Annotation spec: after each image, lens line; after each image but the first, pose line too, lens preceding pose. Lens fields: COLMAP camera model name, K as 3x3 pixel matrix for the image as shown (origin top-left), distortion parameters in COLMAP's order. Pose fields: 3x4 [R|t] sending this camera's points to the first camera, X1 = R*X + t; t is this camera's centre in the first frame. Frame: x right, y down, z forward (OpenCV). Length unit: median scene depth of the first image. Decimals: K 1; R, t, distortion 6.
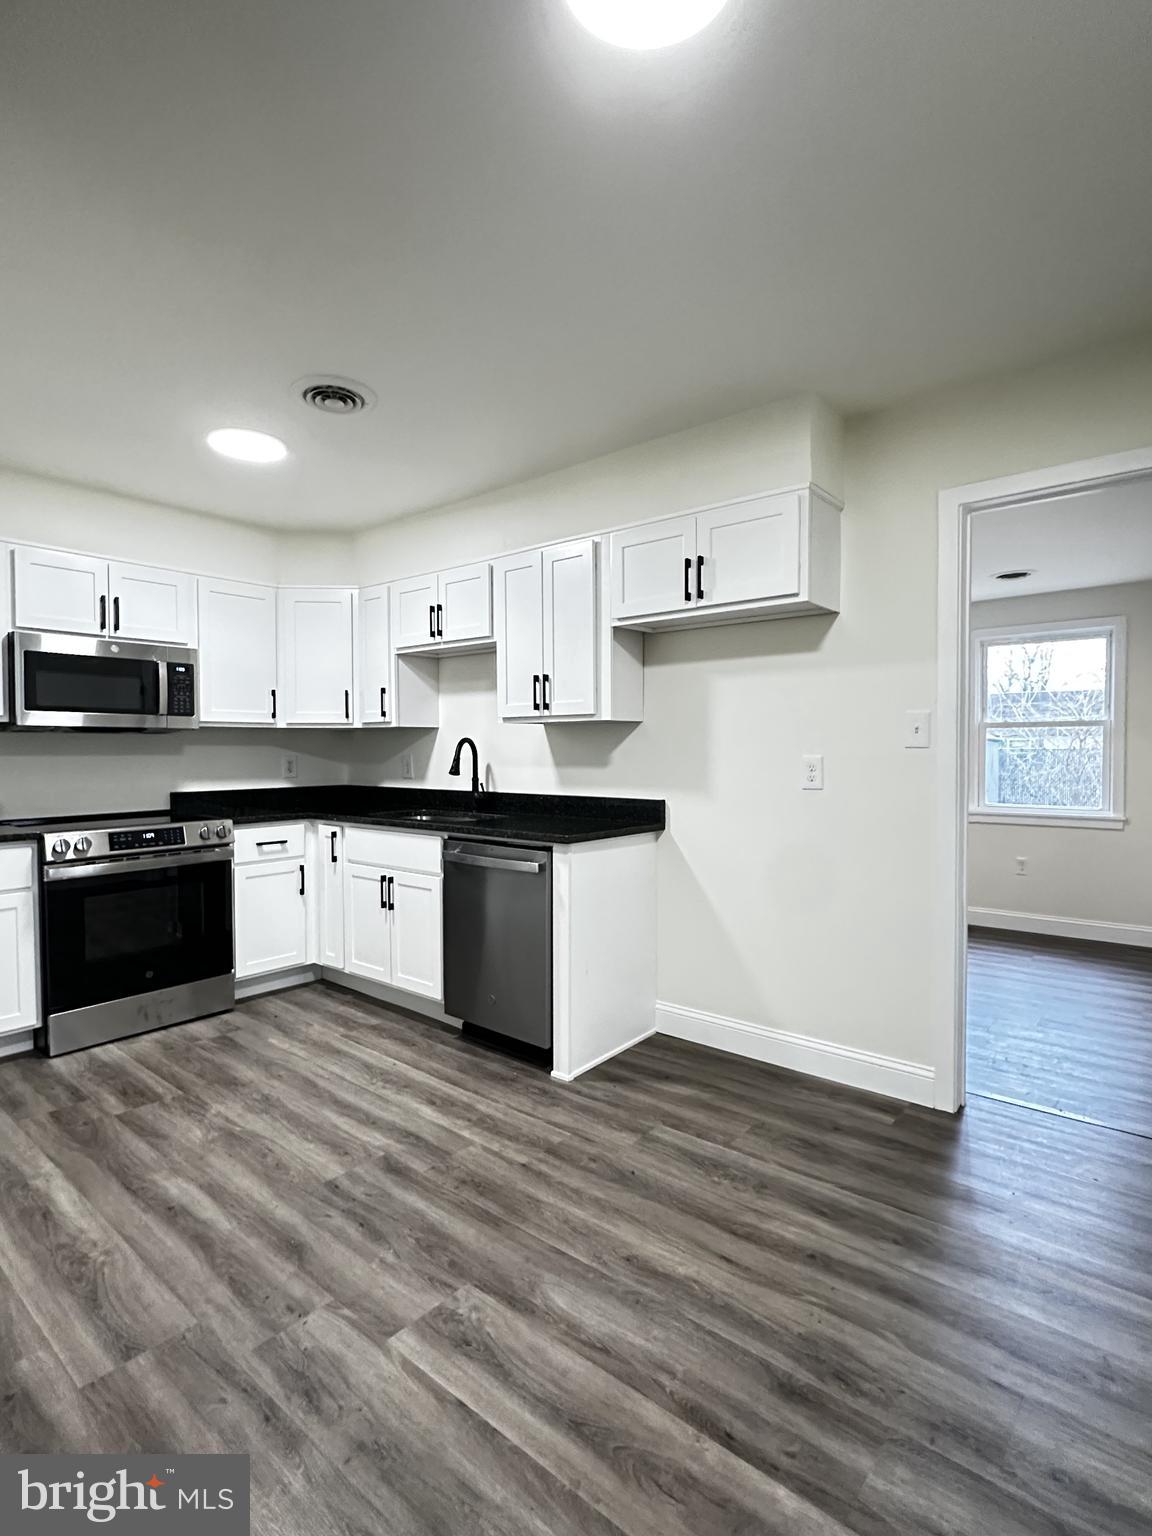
lens RADIAL K [[773.8, 0, 574.3], [0, 773.8, 760.5], [0, 0, 1]] dist [0.000867, -0.000619]
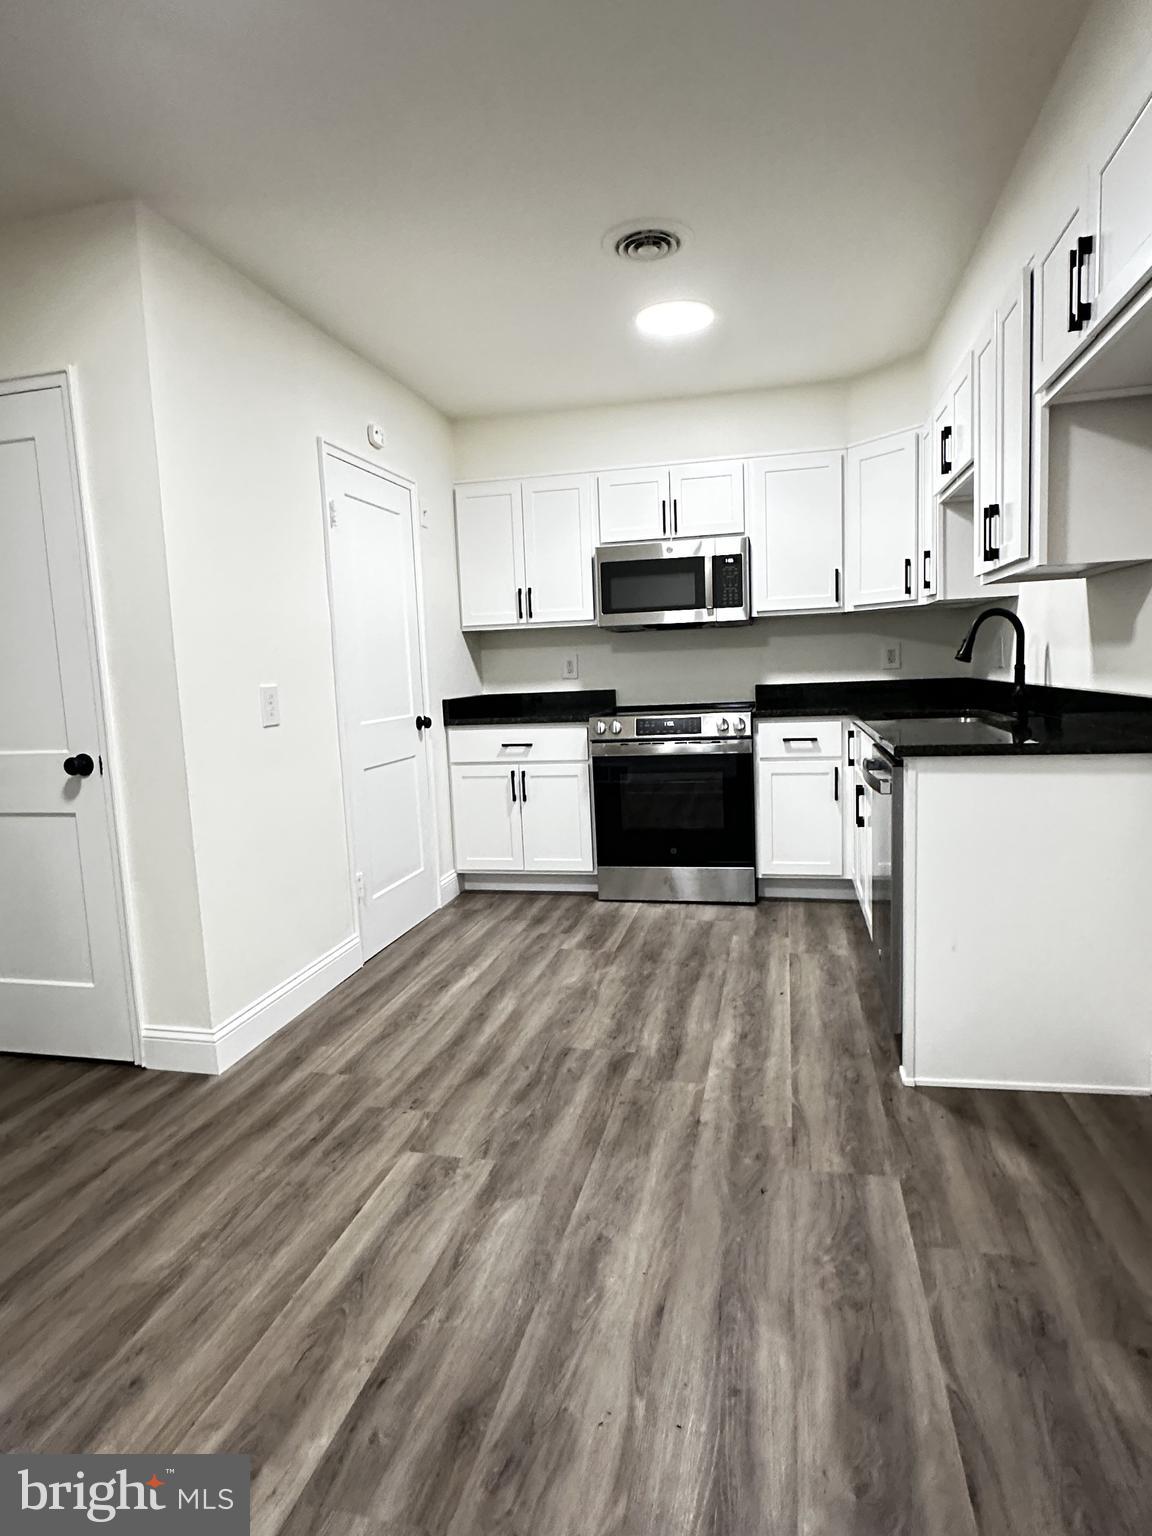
lens RADIAL K [[886.3, 0, 582.4], [0, 886.3, 771.1], [0, 0, 1]] dist [-0.007402, 0.001995]
pose [[0.449620, 0.089359, -0.888739, 0.681758], [0.024235, 0.993397, 0.112142, 0.030510], [0.892891, -0.071960, 0.444485, 0.471195]]
